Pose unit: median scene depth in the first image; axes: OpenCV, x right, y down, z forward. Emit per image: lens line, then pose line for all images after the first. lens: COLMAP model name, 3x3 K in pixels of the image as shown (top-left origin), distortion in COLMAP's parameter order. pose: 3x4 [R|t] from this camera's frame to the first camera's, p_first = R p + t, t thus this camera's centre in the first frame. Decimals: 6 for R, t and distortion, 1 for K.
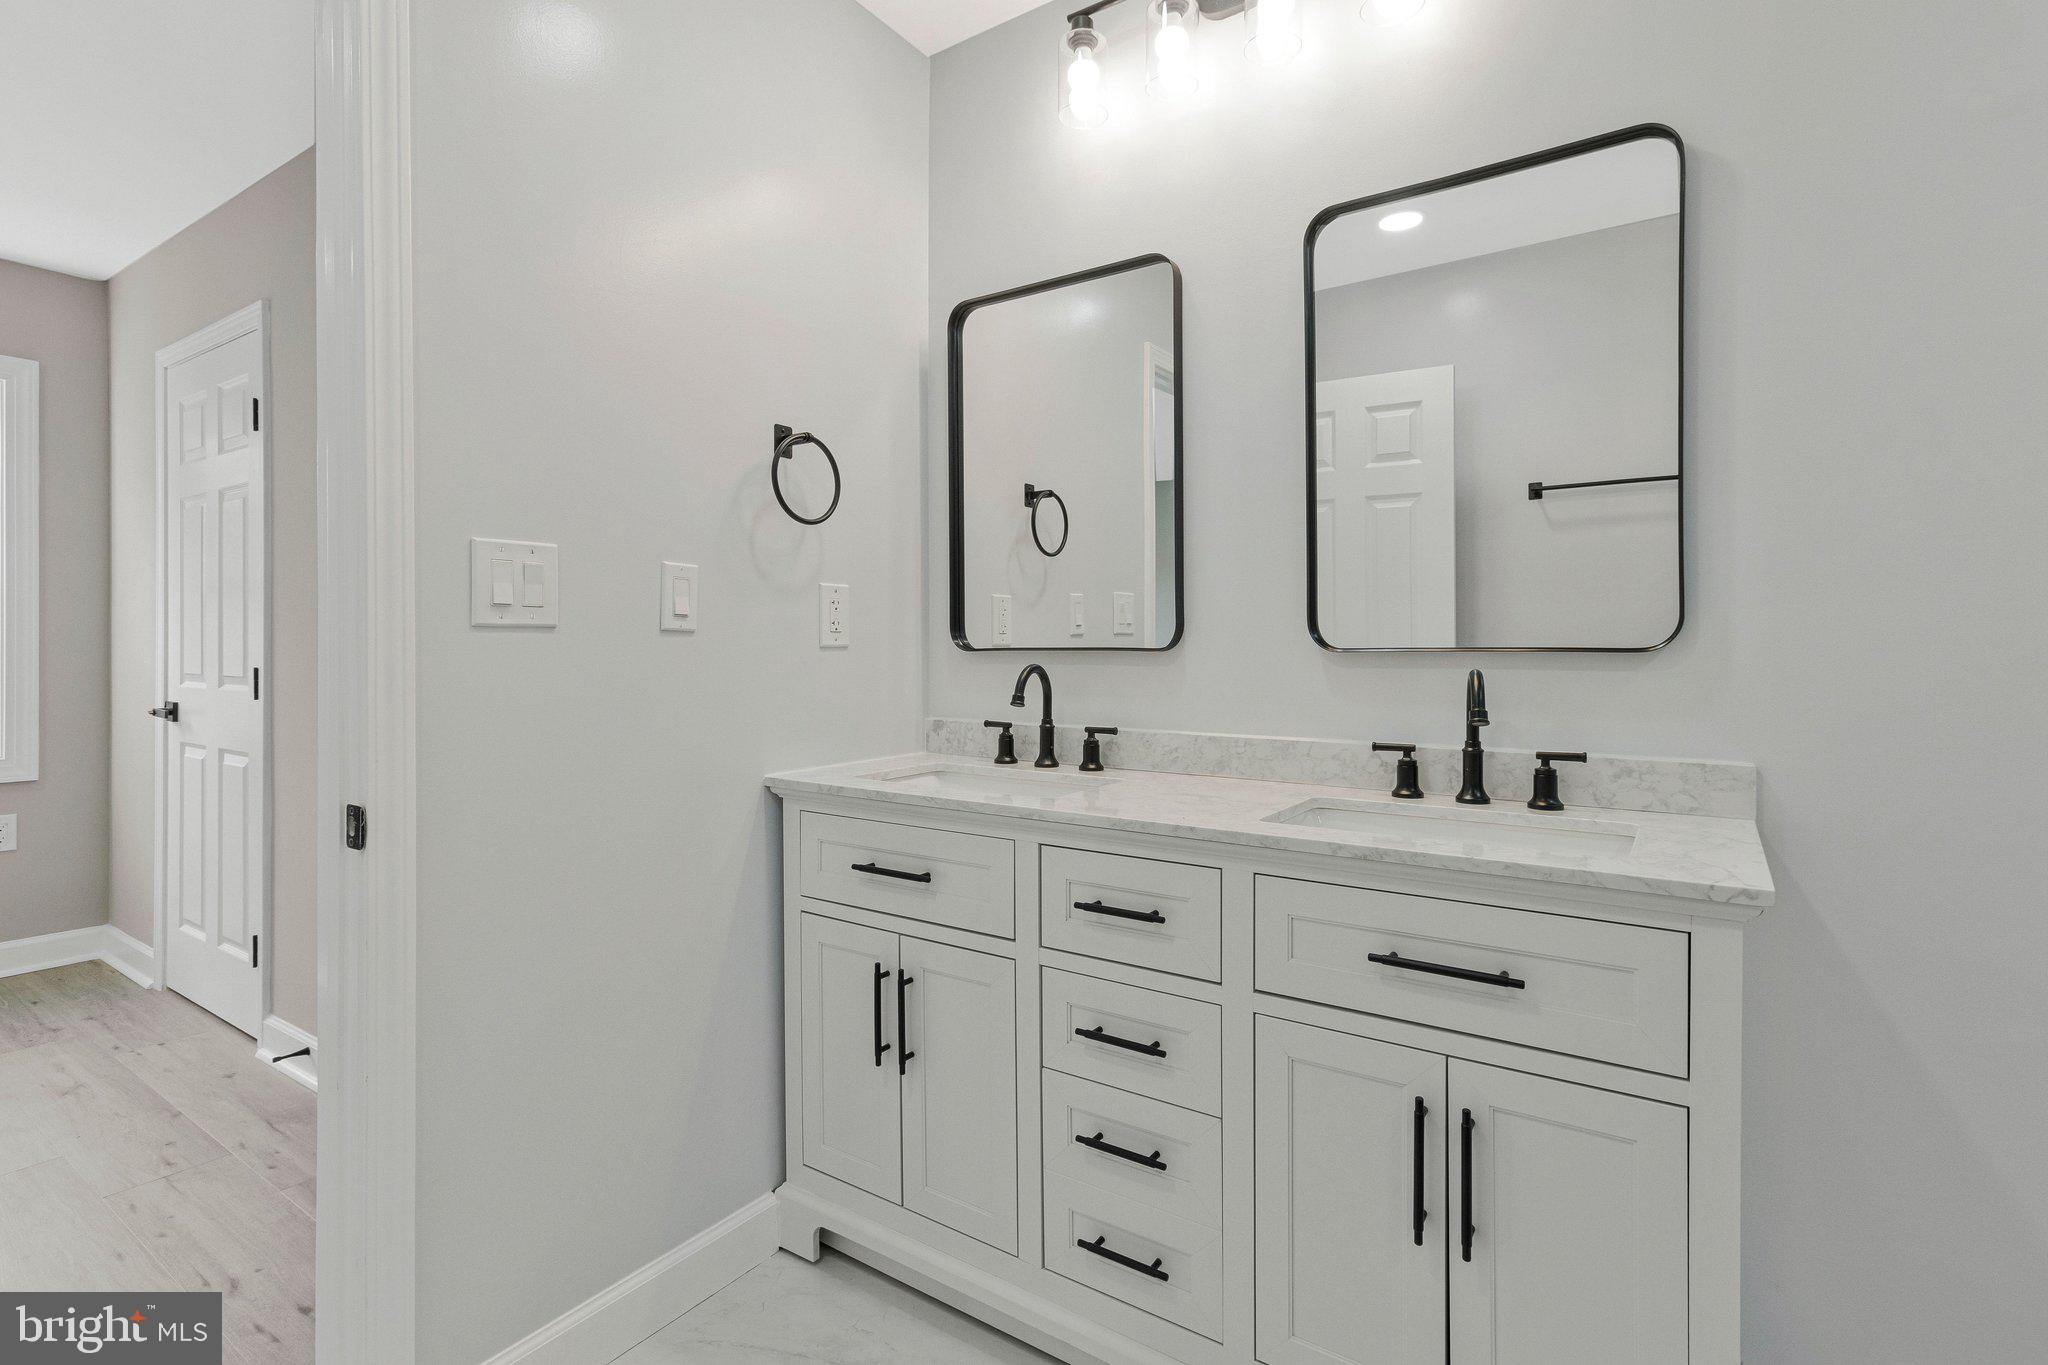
lens RADIAL K [[977.3, 0, 1015.1], [0, 977.3, 674.7], [0, 0, 1]] dist [0.002250, -0.001935]
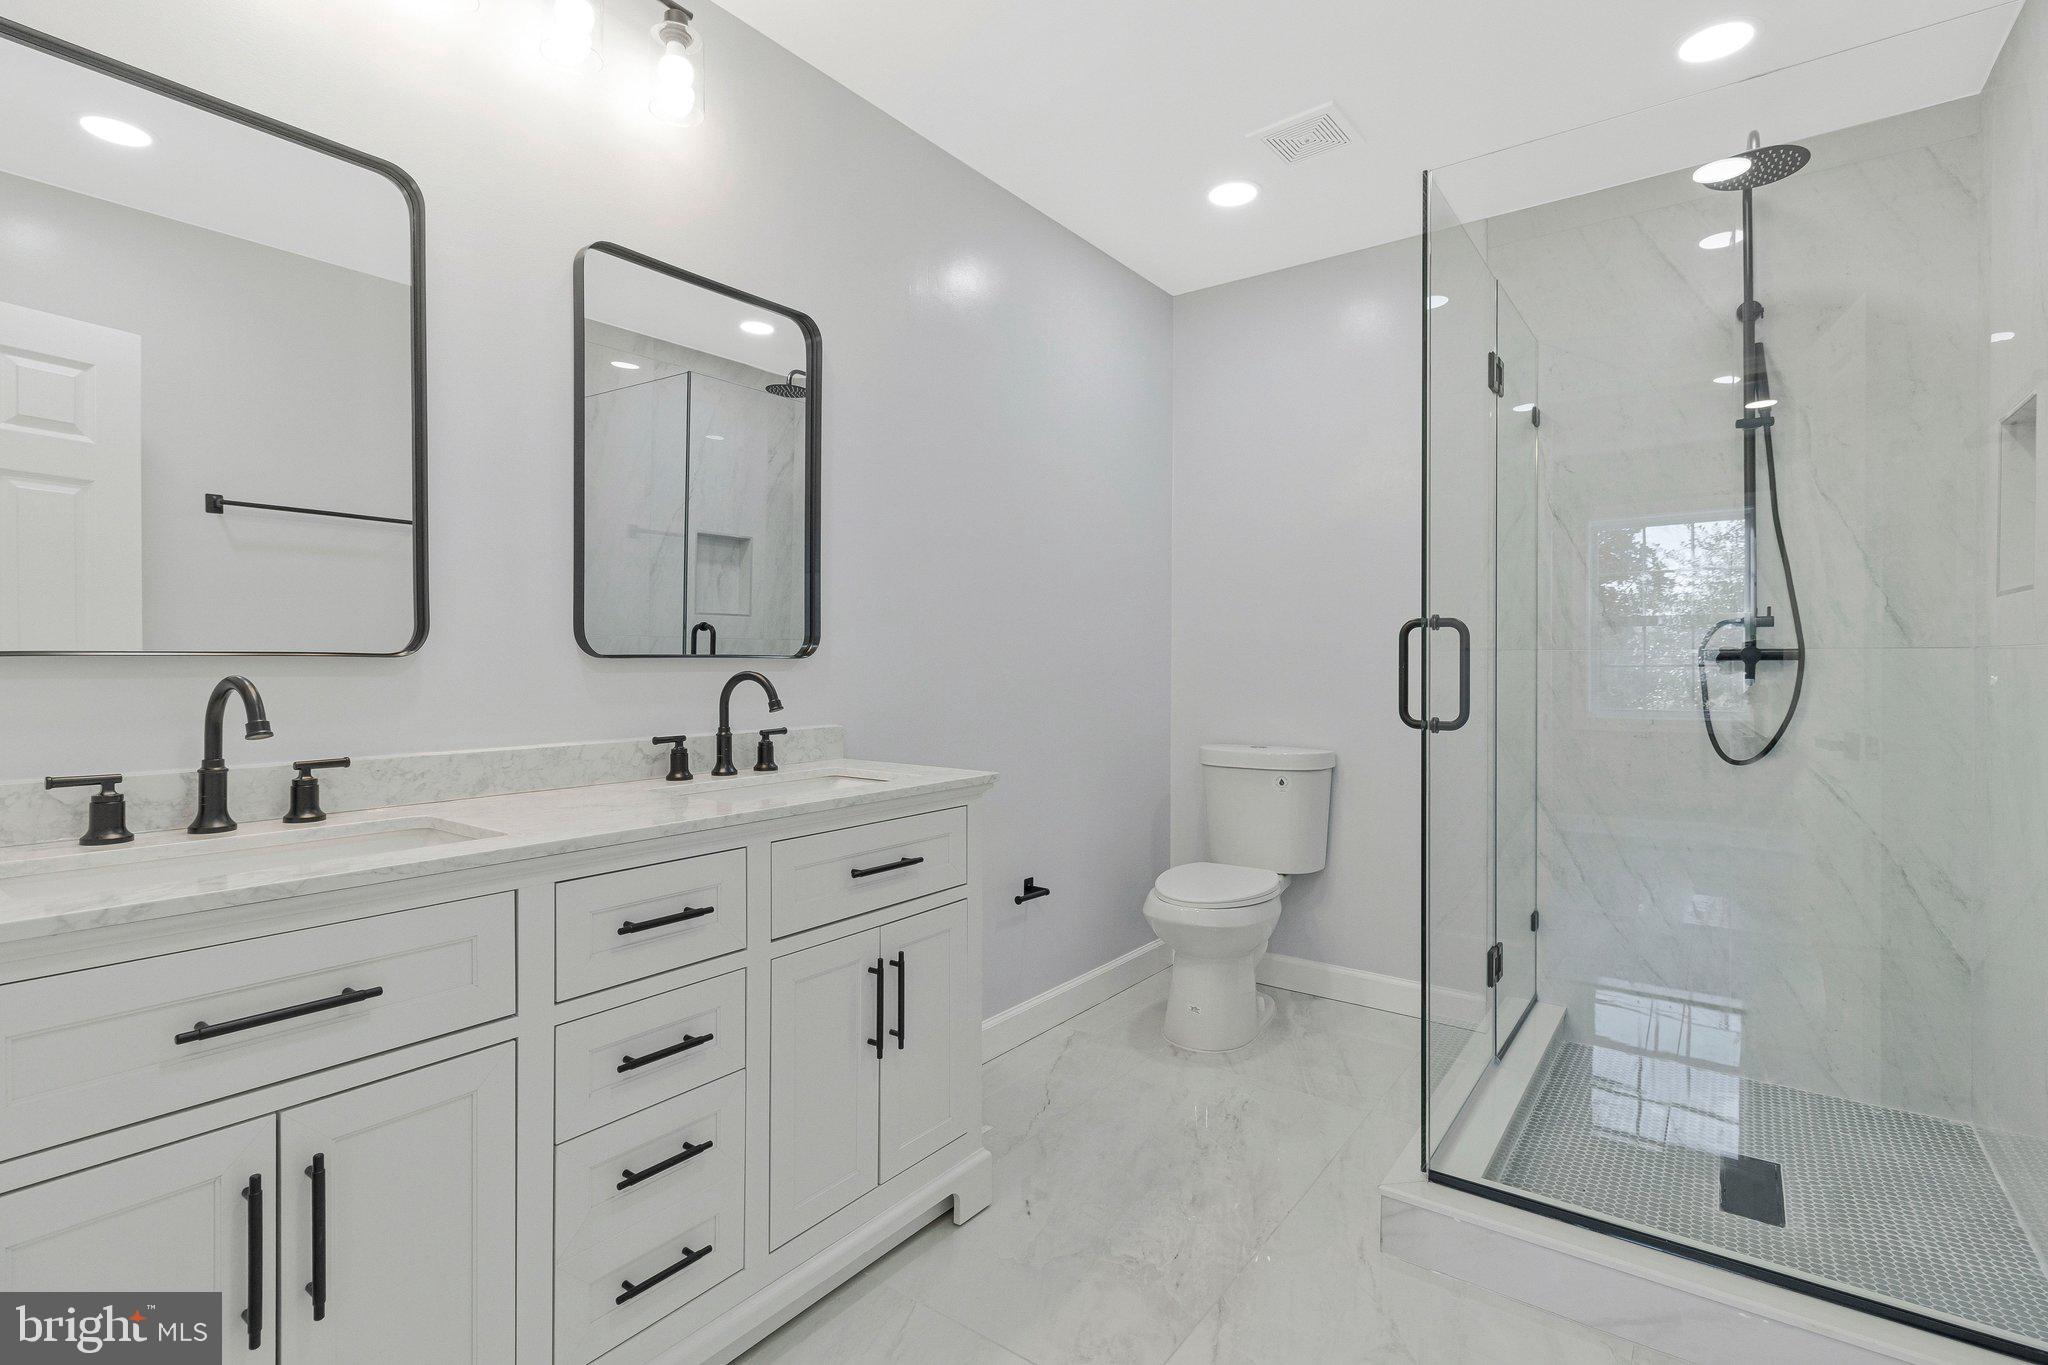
lens RADIAL K [[977.3, 0, 1026.8], [0, 977.3, 671.5], [0, 0, 1]] dist [0.002250, -0.001935]
pose [[-0.002514, -0.012554, 0.999918, -0.764102], [0.018471, 0.999750, 0.012598, -0.015056], [-0.999826, 0.018501, -0.002281, 0.537074]]
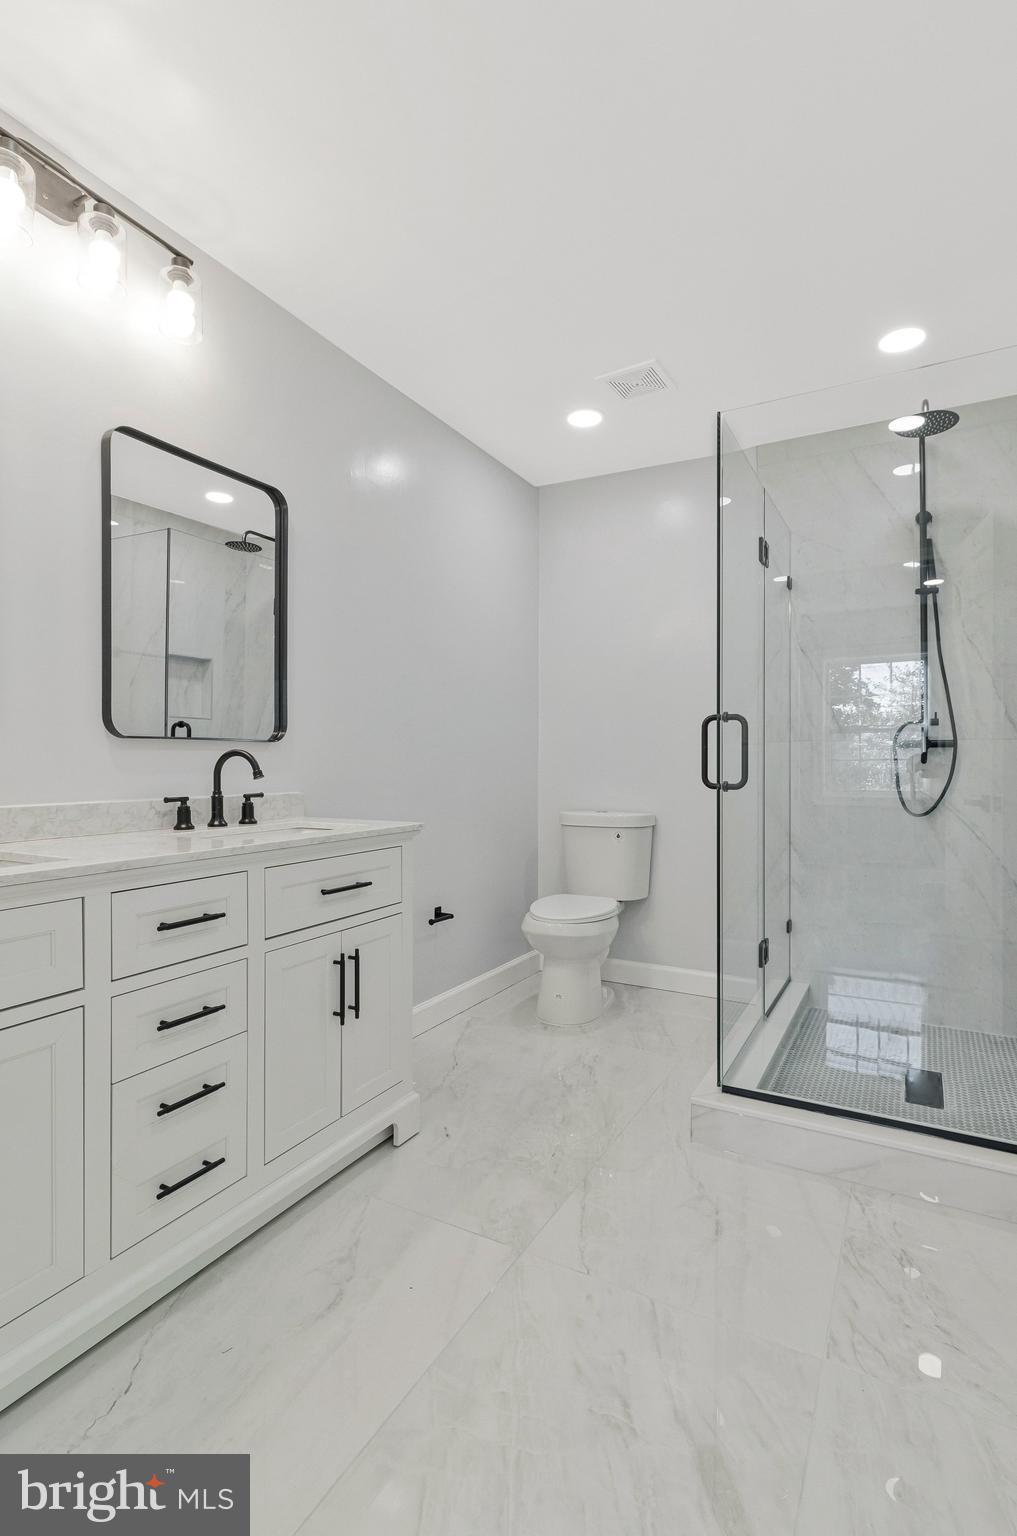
lens RADIAL K [[738.5, 0, 511.5], [0, 738.5, 757.8], [0, 0, 1]] dist [-0.003003, 0.000472]
pose [[-0.123620, 0.000094, 0.992330, -0.830156], [0.012751, 0.999918, 0.001493, 0.010858], [-0.992248, 0.012838, -0.123611, 0.575652]]
